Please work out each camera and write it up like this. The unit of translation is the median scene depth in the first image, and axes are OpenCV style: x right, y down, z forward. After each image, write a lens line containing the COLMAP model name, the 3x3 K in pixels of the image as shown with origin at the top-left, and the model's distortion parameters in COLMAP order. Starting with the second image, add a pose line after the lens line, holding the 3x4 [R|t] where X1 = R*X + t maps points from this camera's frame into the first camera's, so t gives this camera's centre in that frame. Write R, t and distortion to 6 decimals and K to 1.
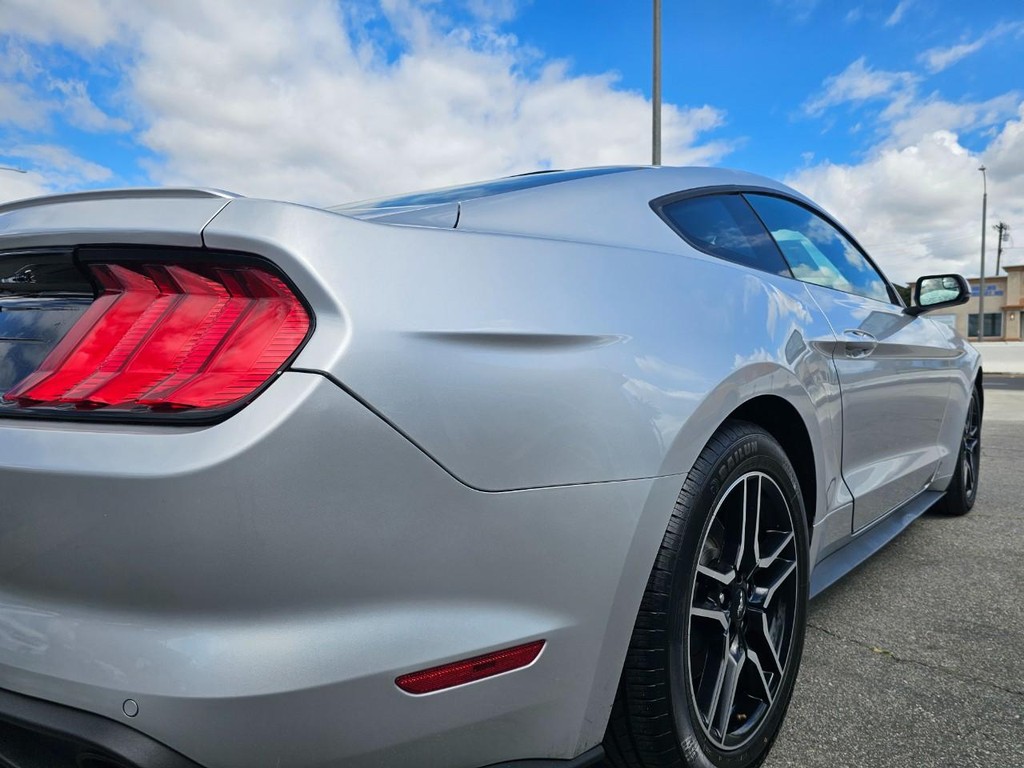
lens RADIAL K [[679.8, 0, 501.8], [0, 679.8, 387.5], [0, 0, 1]] dist [0.042618, -0.042634]
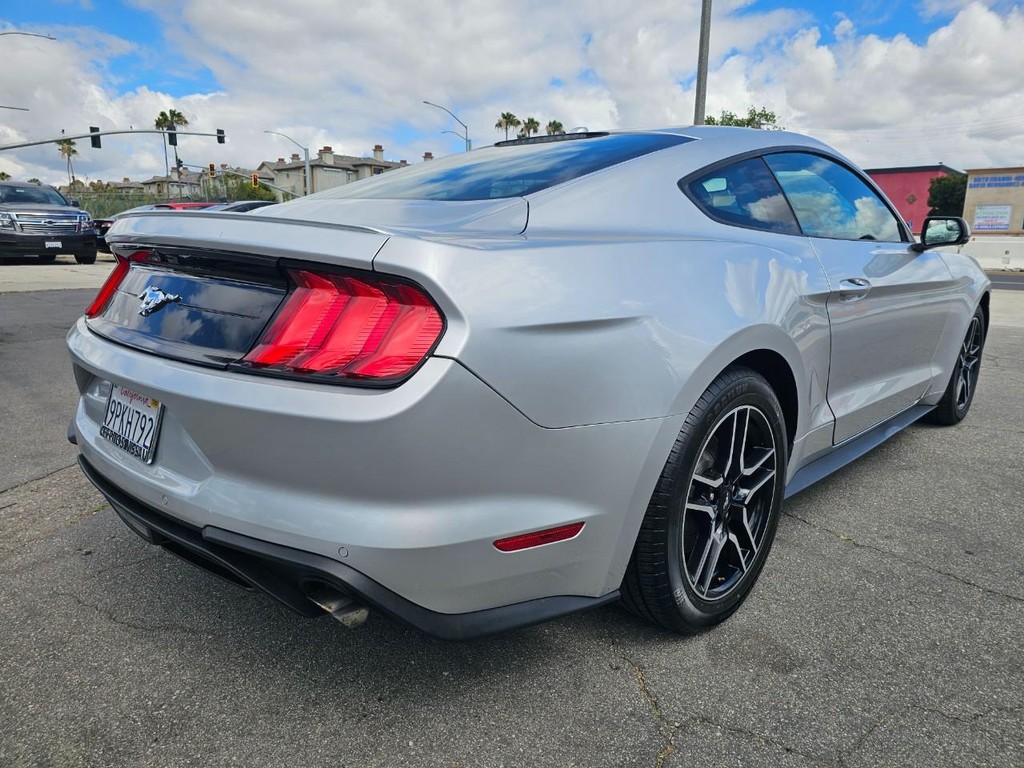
lens RADIAL K [[702.7, 0, 492.2], [0, 702.7, 362.9], [0, 0, 1]] dist [0.056727, -0.061507]
pose [[0.998461, 0.026372, -0.048791, -0.054032], [-0.019070, 0.989323, 0.144488, -0.149657], [0.052080, -0.143335, 0.988303, -0.374529]]
